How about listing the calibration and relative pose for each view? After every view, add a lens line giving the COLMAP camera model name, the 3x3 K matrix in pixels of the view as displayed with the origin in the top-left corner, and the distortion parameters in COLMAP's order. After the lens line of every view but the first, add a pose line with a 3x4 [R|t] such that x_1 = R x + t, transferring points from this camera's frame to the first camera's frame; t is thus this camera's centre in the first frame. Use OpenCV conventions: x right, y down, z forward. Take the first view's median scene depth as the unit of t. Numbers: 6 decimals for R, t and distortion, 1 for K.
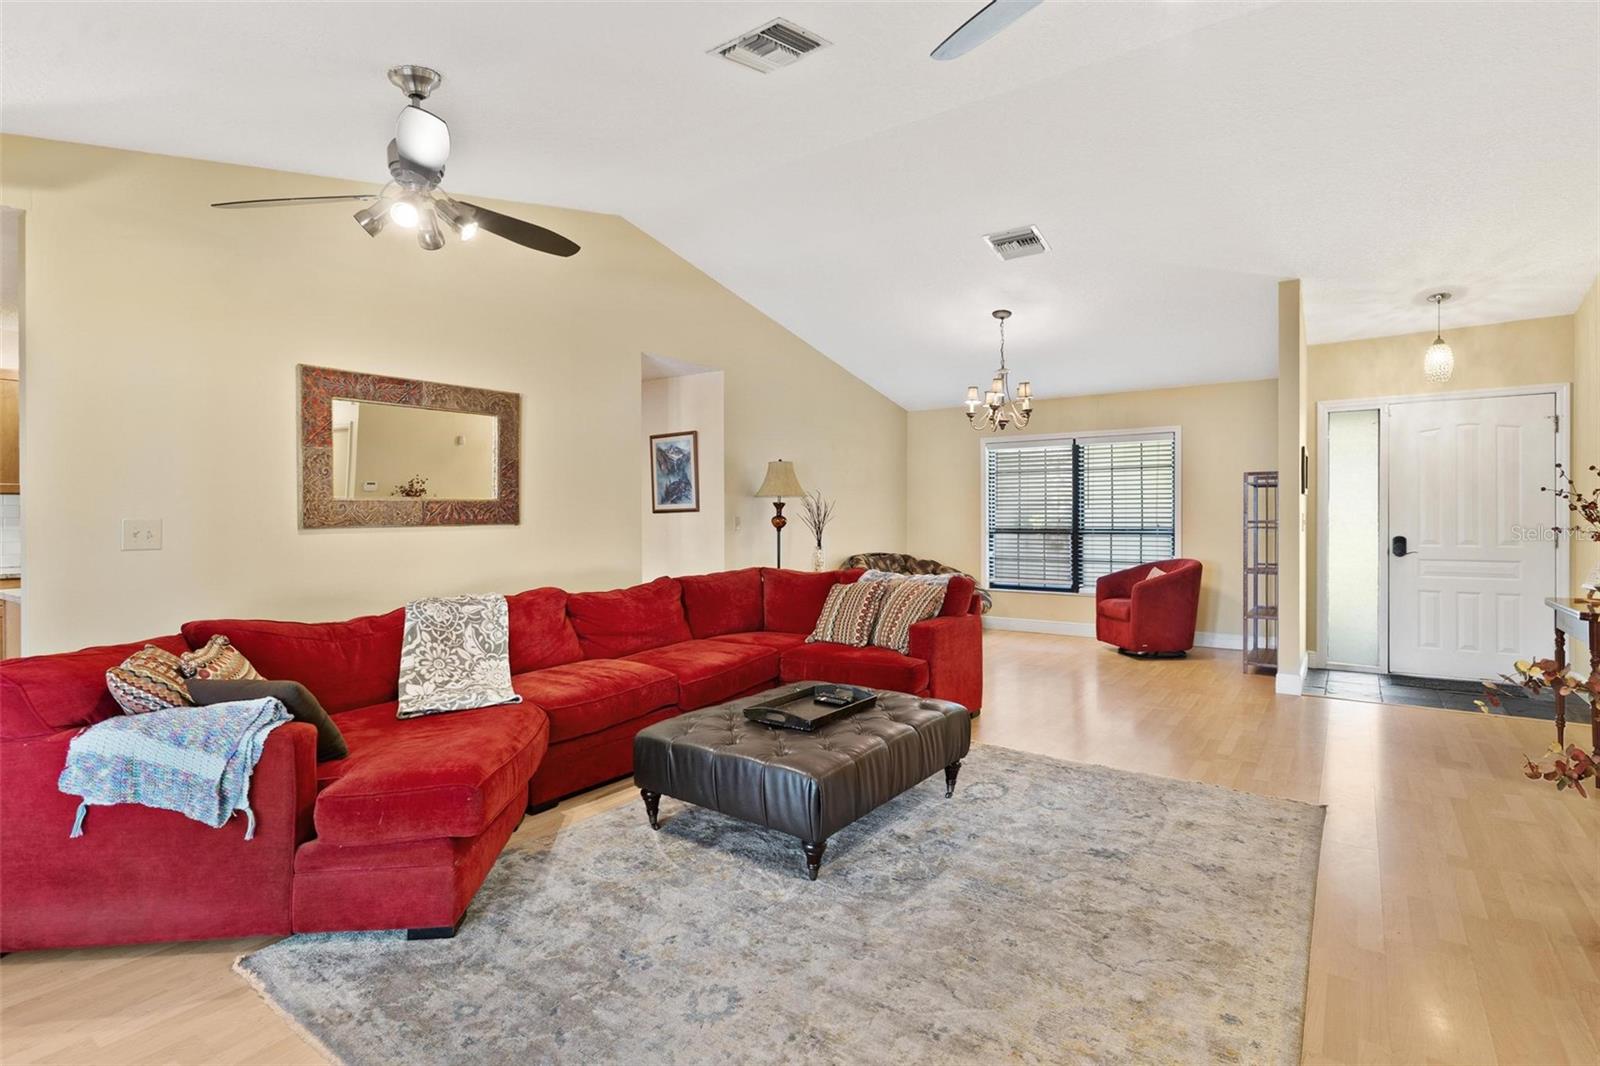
lens RADIAL K [[777.9, 0, 795.3], [0, 777.9, 516.6], [0, 0, 1]] dist [-0.000292, 0.000407]
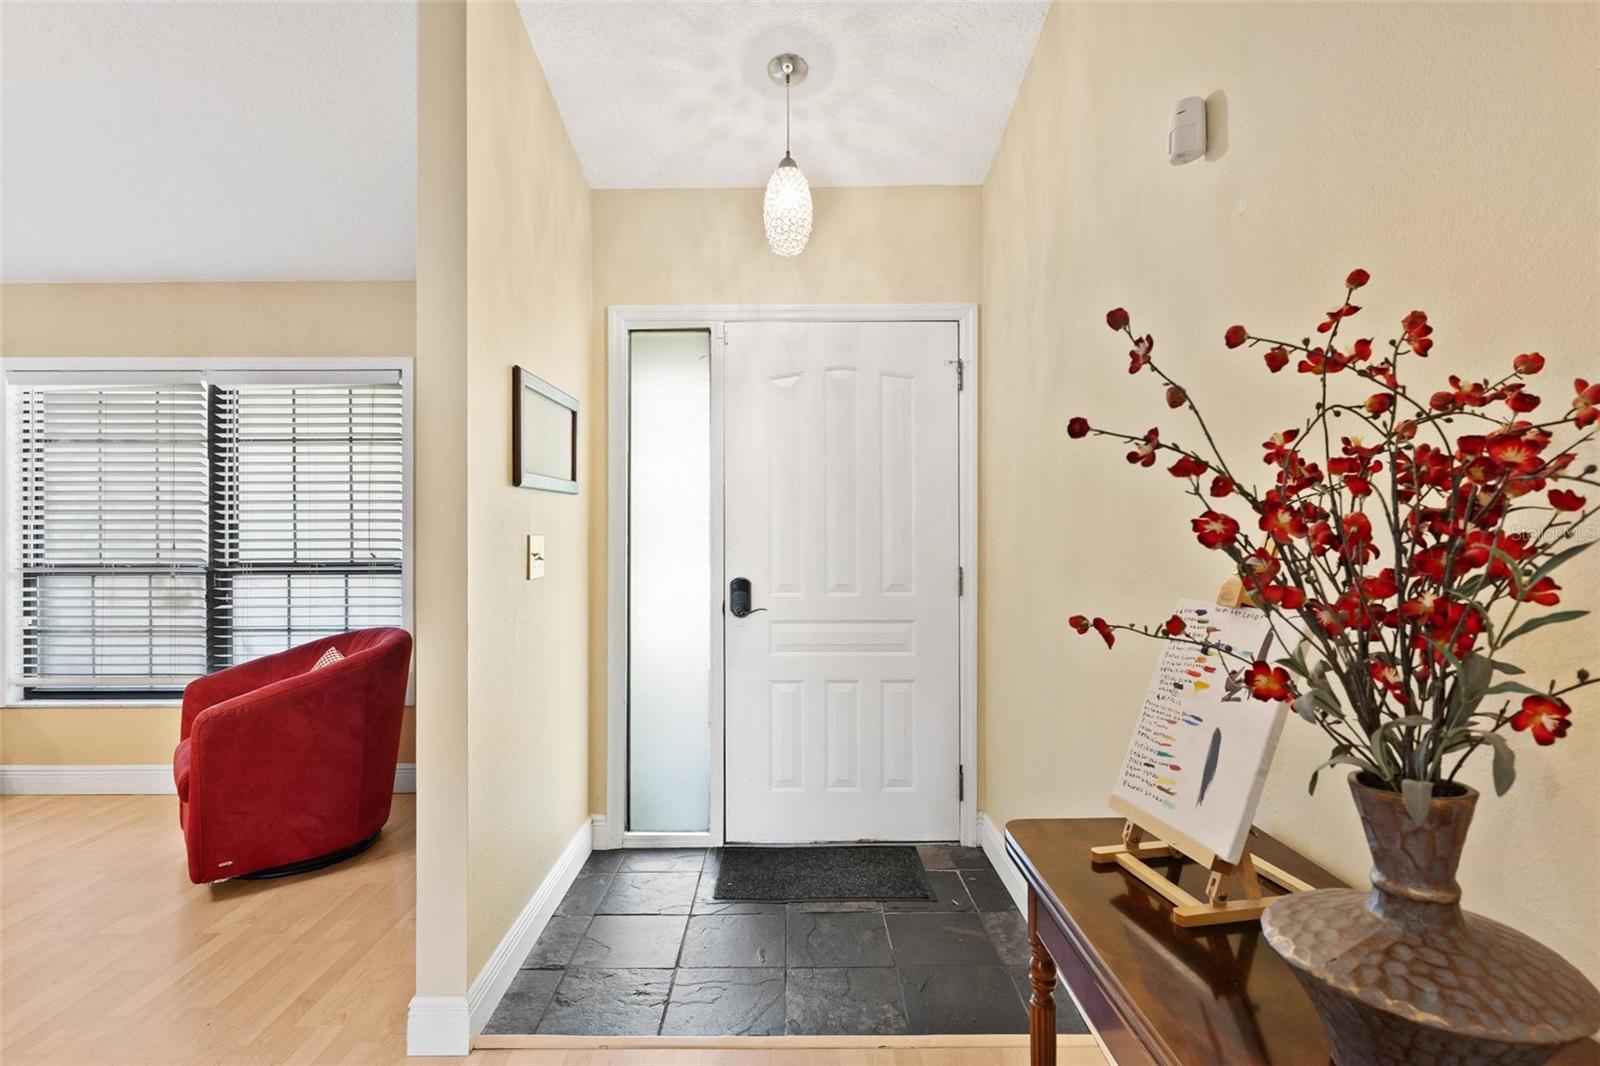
lens RADIAL K [[778.4, 0, 796.9], [0, 778.4, 523.3], [0, 0, 1]] dist [-0.003840, 0.000301]
pose [[0.810555, 0.002101, 0.585658, 0.410180], [0.001208, 0.999985, -0.005259, -0.006646], [-0.585661, 0.004970, 0.810541, 0.455032]]
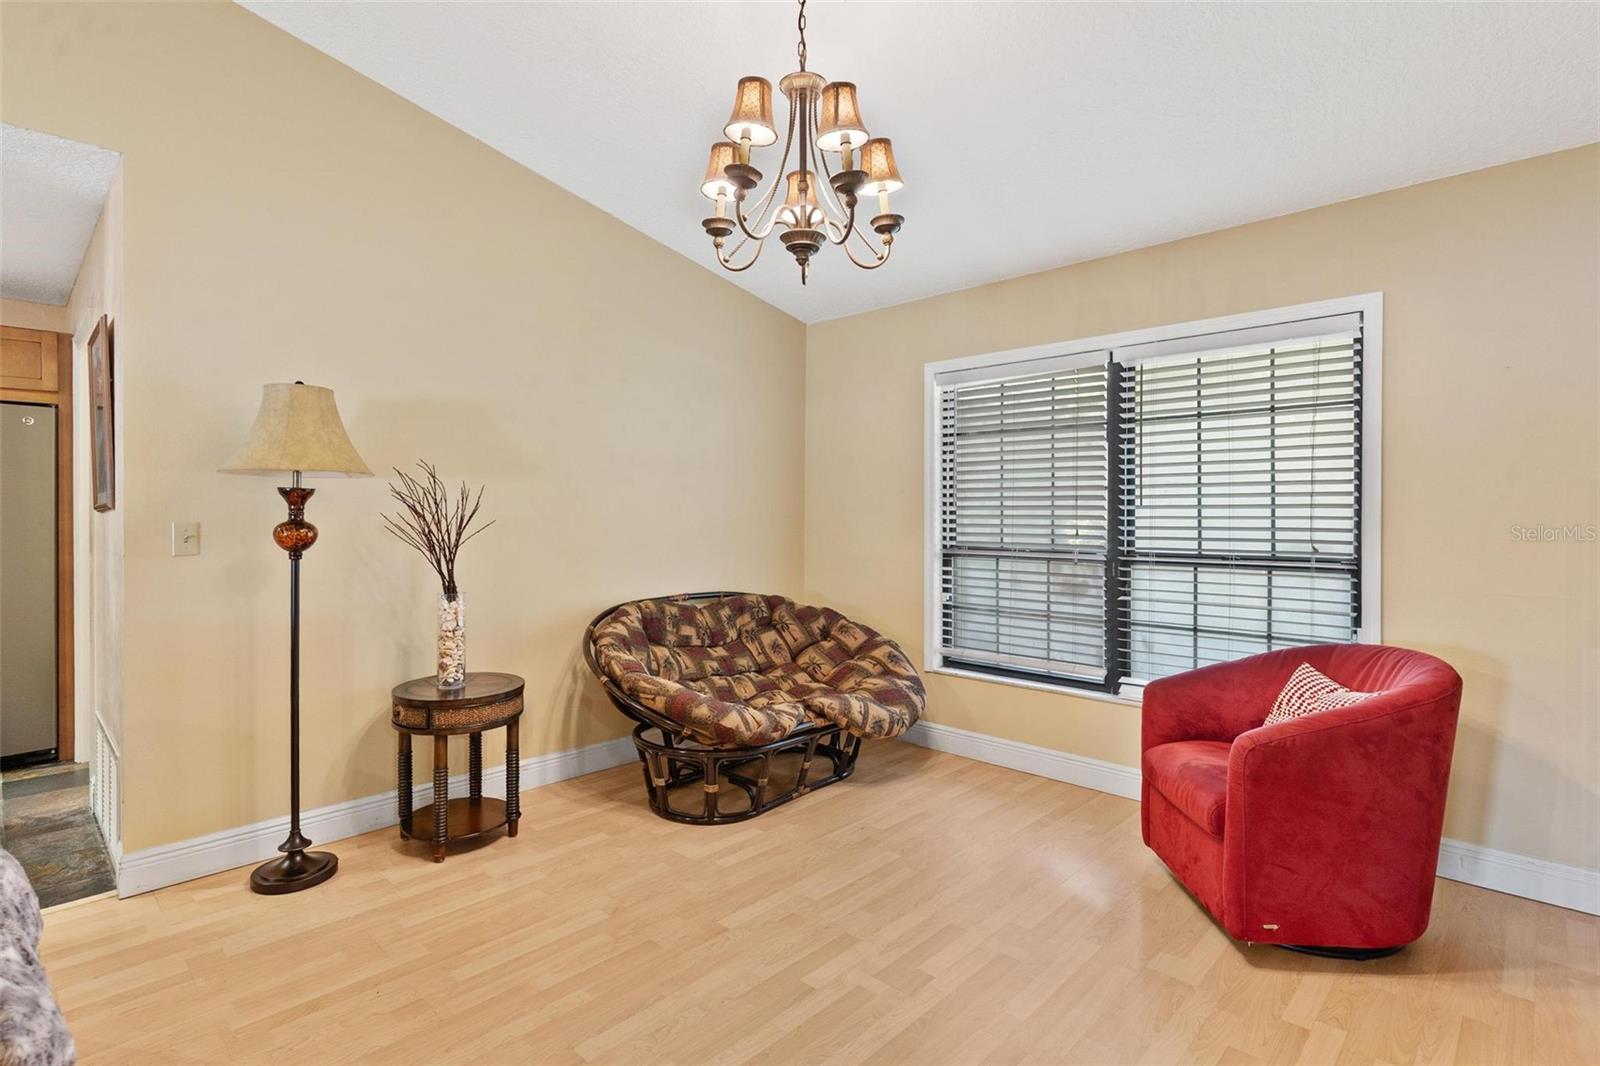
lens RADIAL K [[777.9, 0, 795.3], [0, 777.9, 516.6], [0, 0, 1]] dist [-0.000292, 0.000407]
pose [[0.988932, 0.005904, -0.148255, 0.271328], [-0.005587, 0.999981, 0.002556, -0.005341], [0.148267, -0.001700, 0.988946, 0.586670]]
